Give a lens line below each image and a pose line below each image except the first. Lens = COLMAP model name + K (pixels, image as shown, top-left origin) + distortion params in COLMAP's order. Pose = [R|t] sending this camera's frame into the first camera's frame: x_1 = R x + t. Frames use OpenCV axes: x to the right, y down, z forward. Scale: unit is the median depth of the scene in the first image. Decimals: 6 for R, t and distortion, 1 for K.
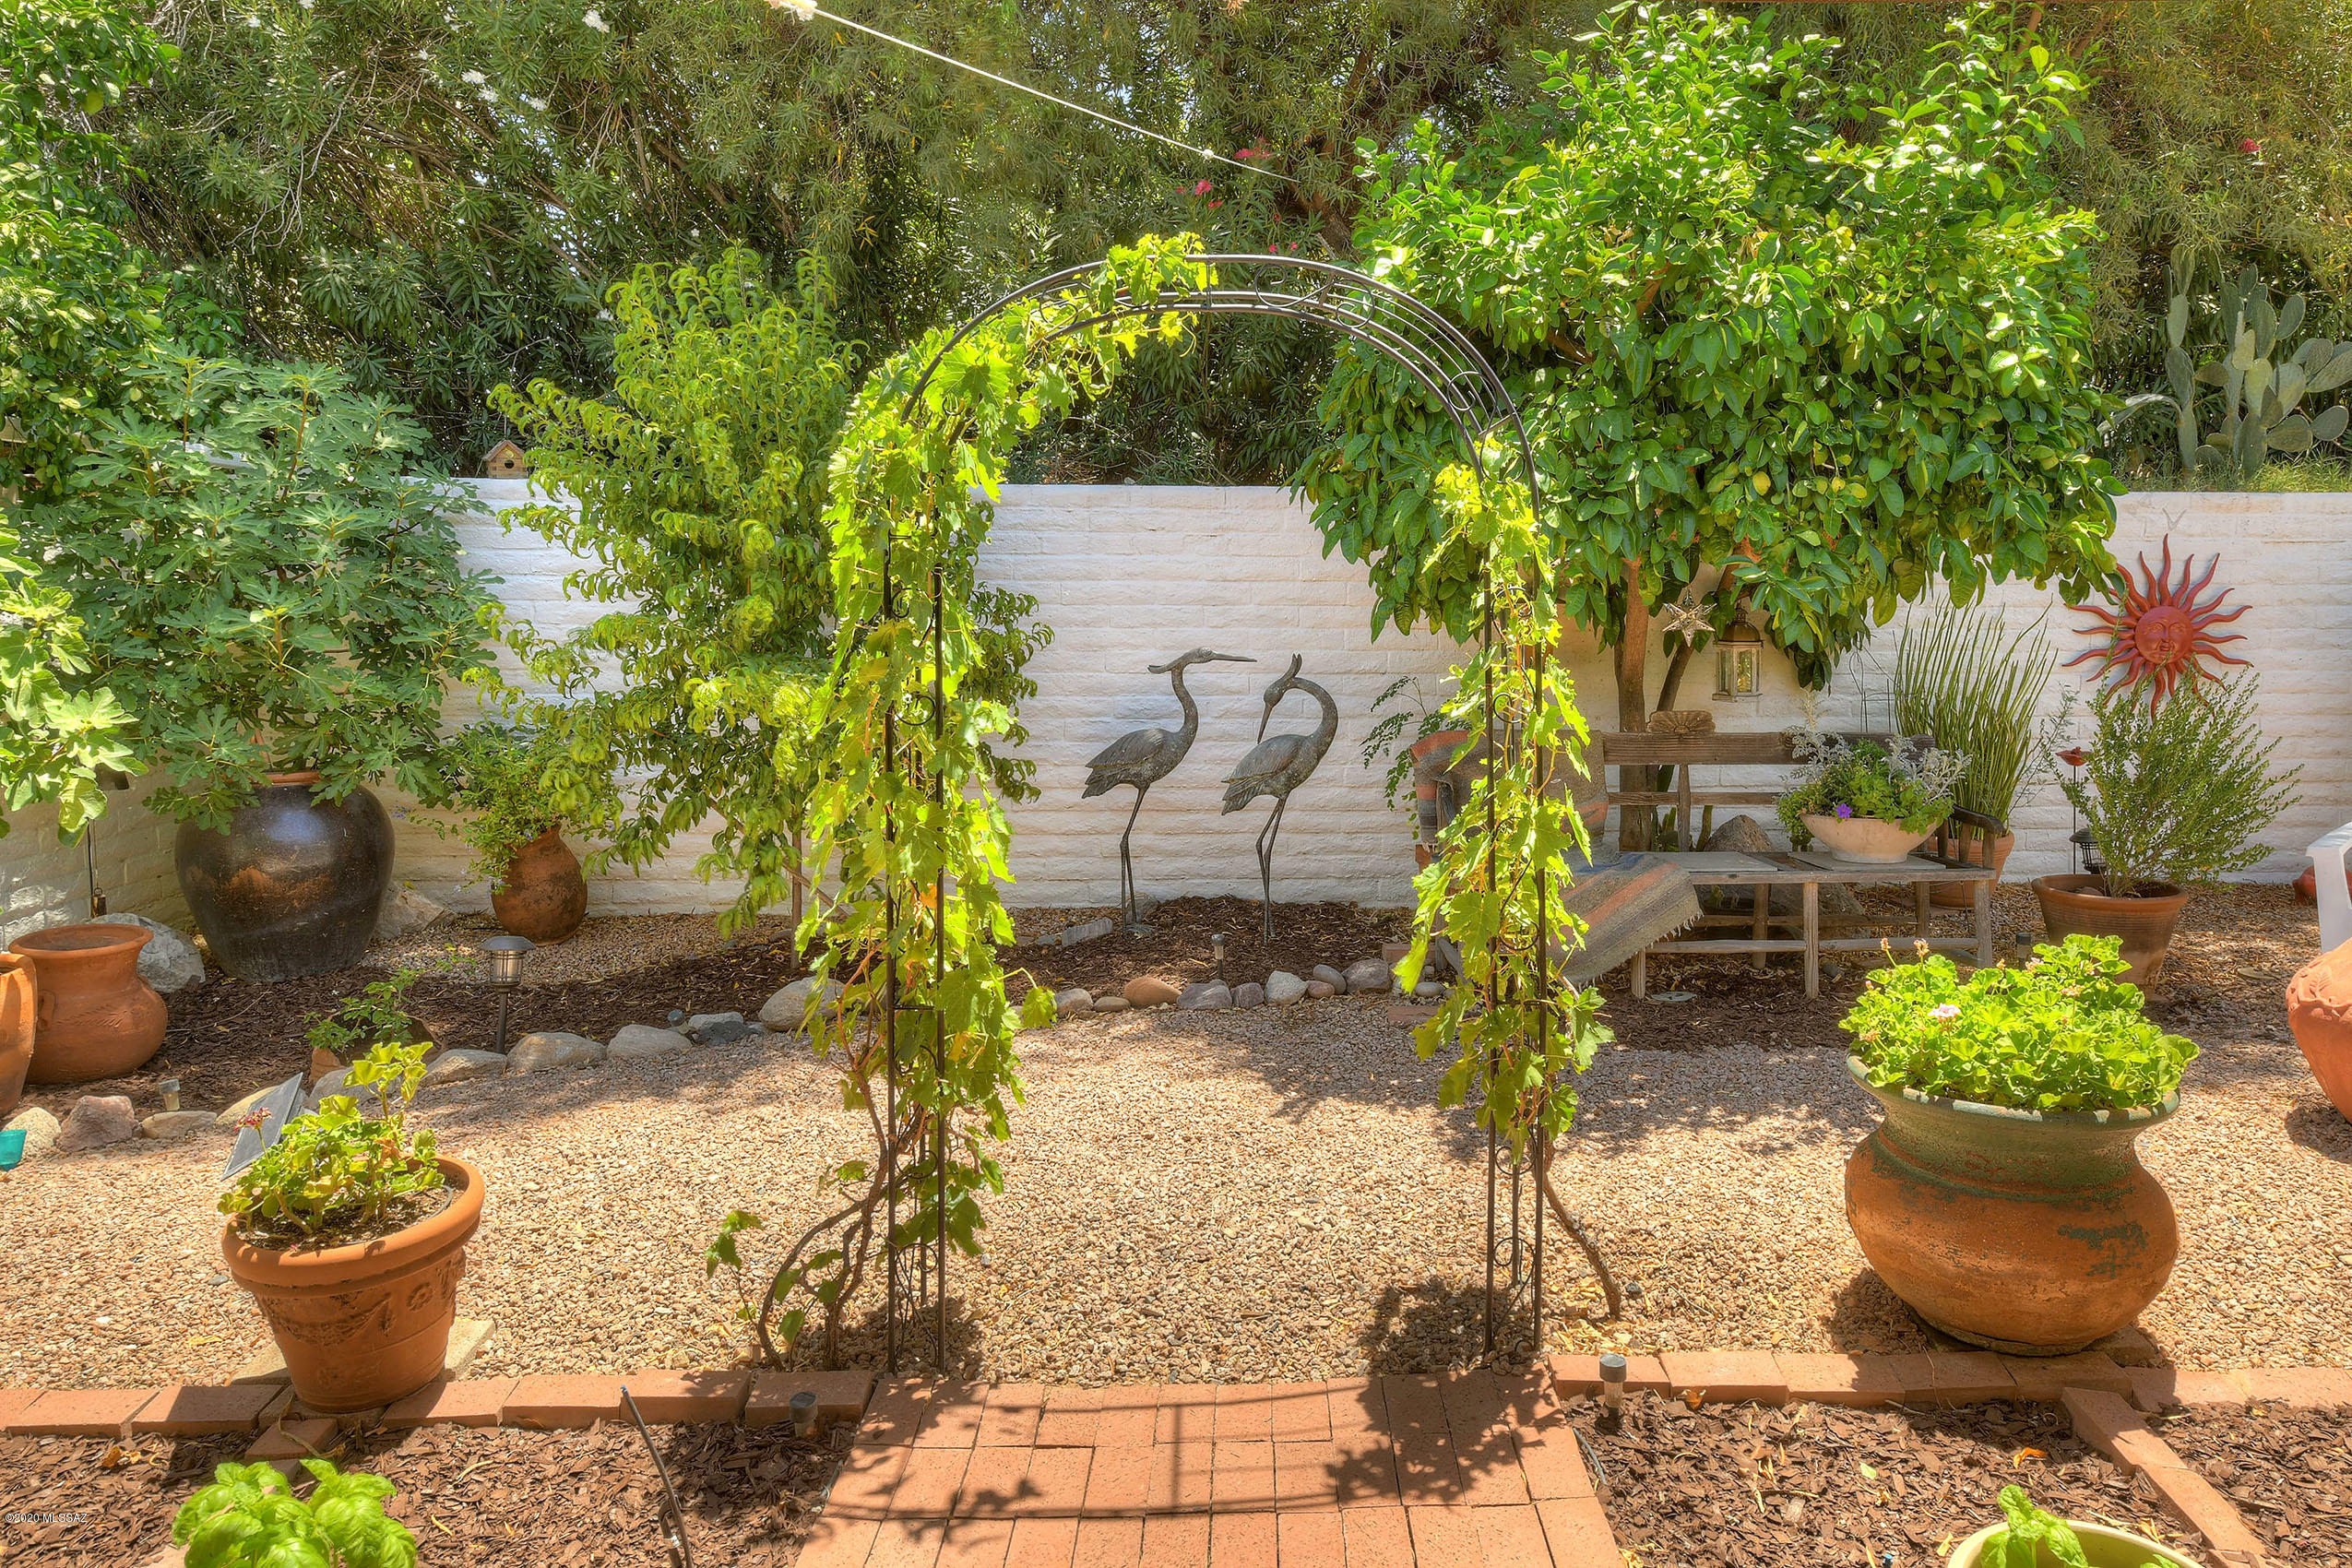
lens RADIAL K [[1602.1, 0, 1303.4], [0, 1602.1, 742.4], [0, 0, 1]] dist [0.004086, 0.000843]
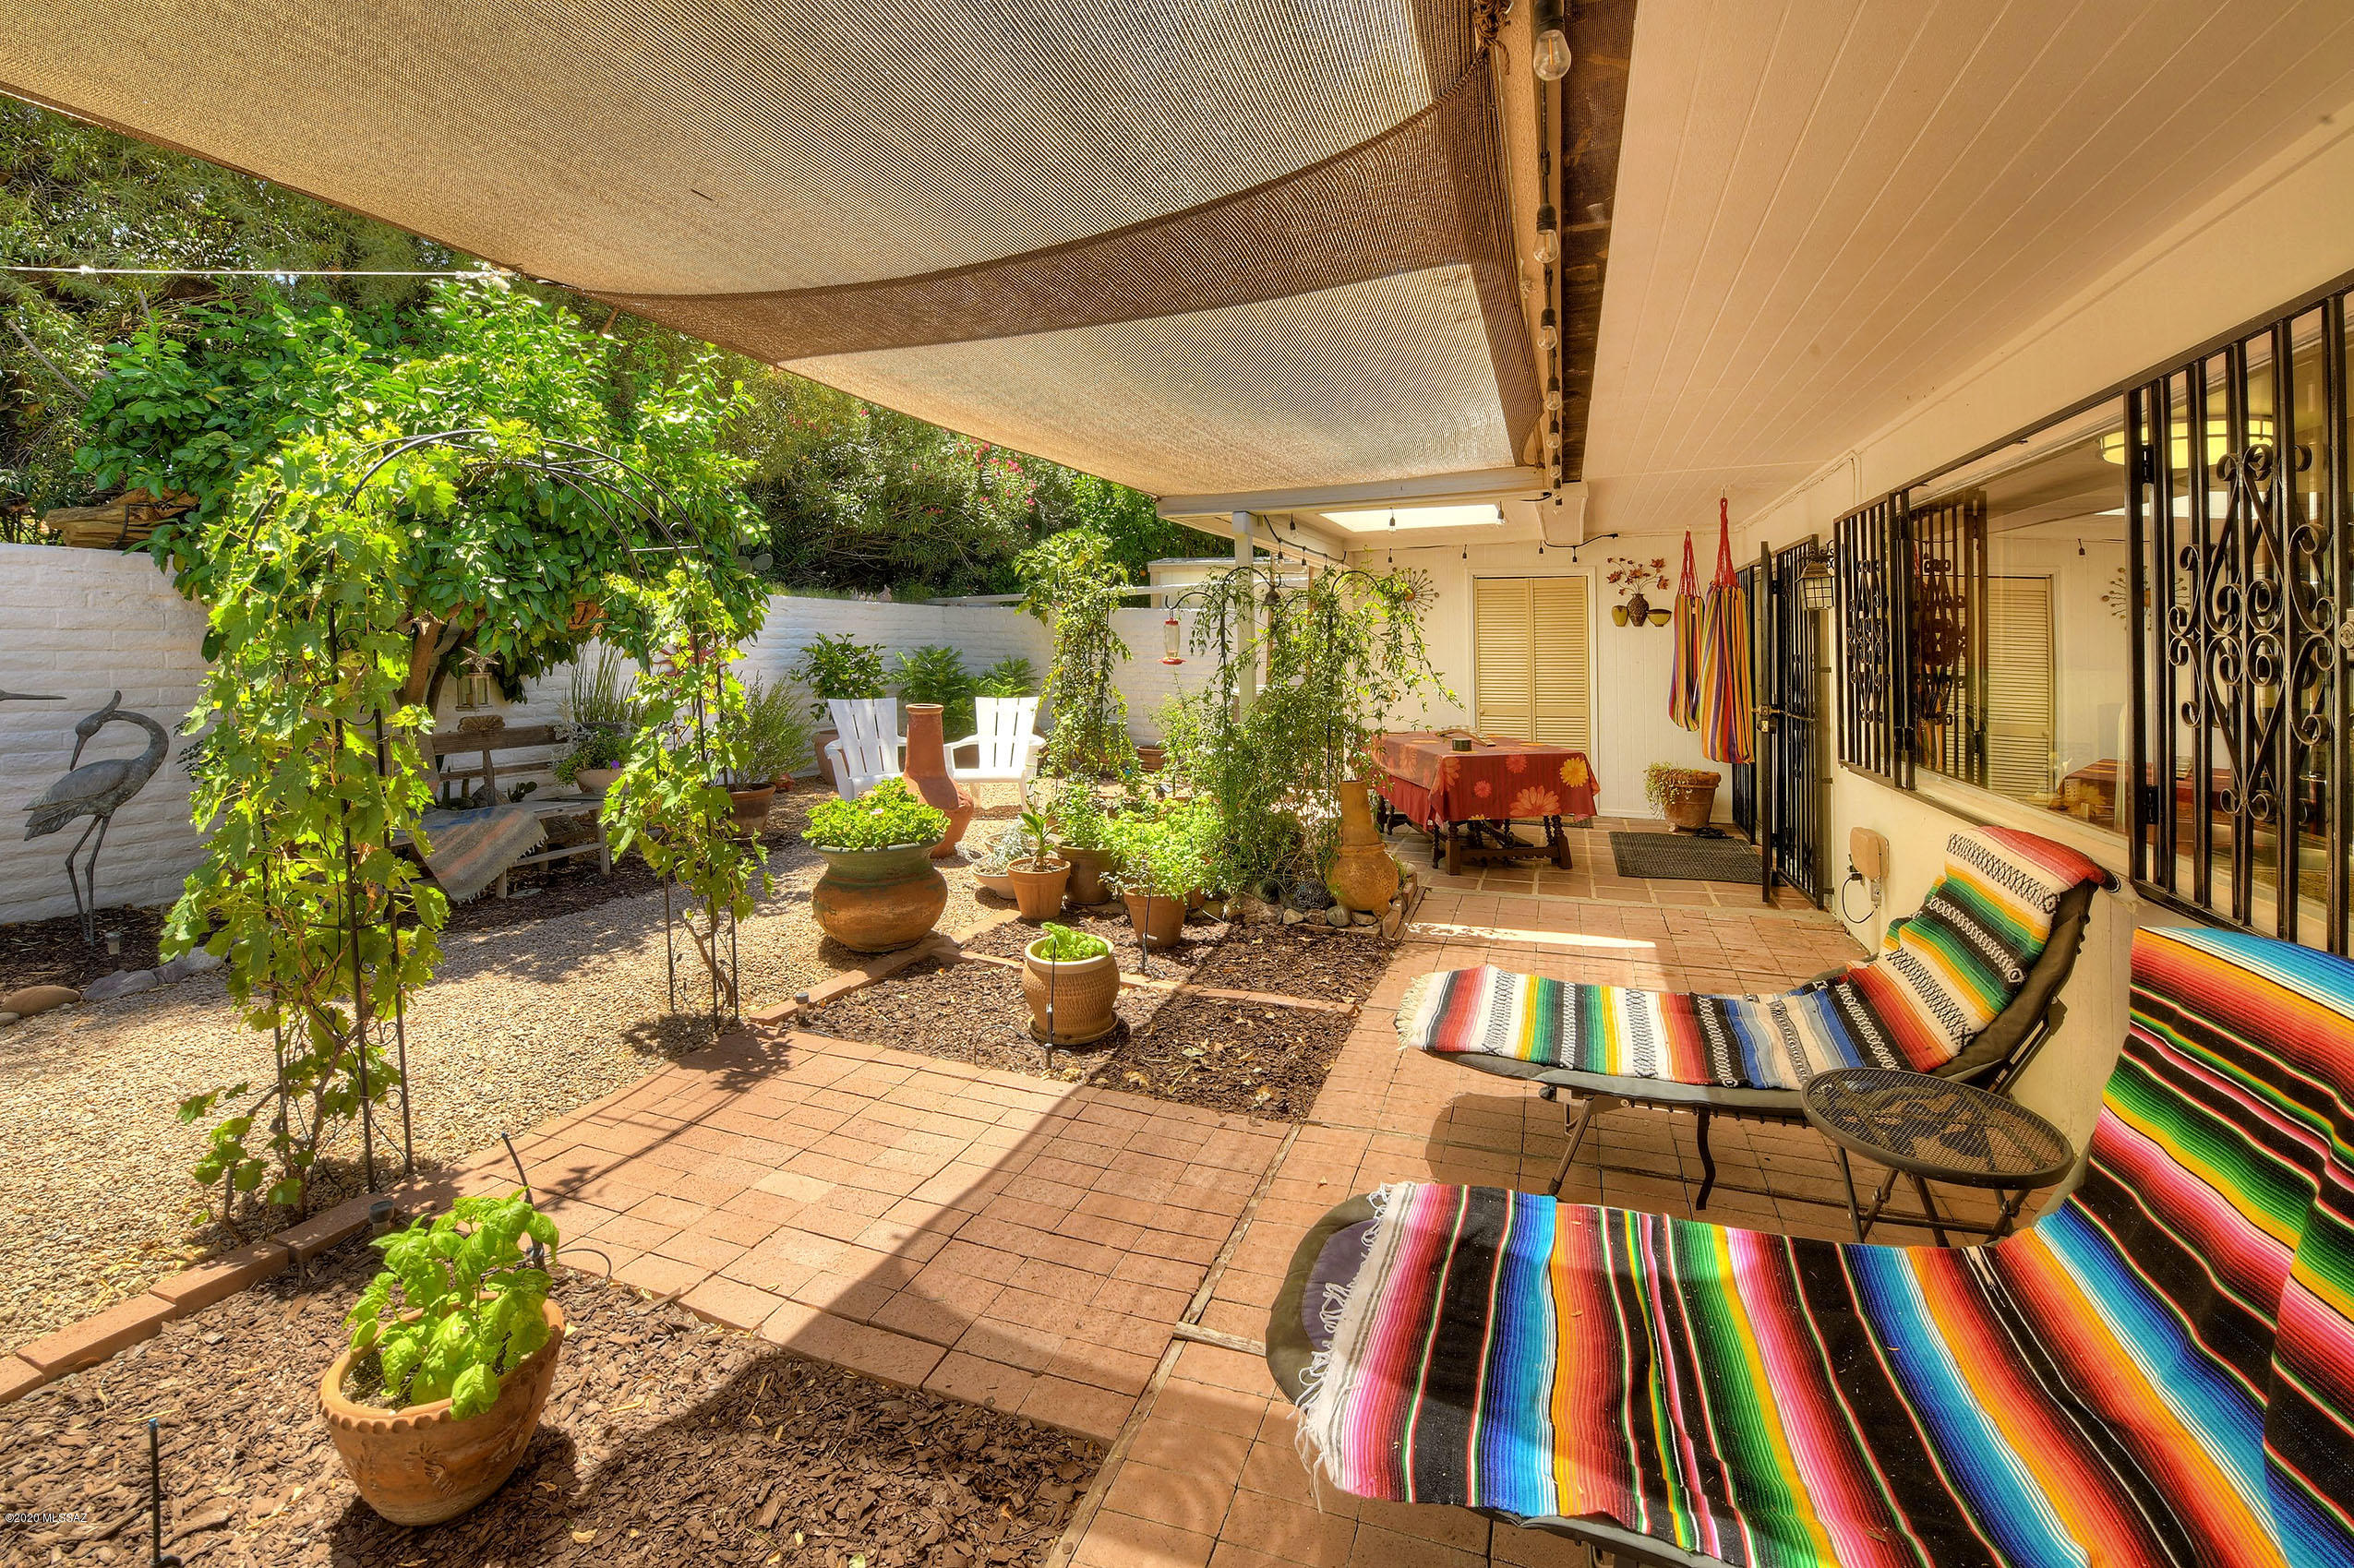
lens RADIAL K [[961.5, 0, 1246.9], [0, 961.5, 650.3], [0, 0, 1]] dist [-0.010074, -0.000063]
pose [[0.342416, -0.005239, 0.939534, -0.761153], [0.088852, 0.995683, -0.026831, 0.015333], [-0.935338, 0.092667, 0.341403, -0.029507]]
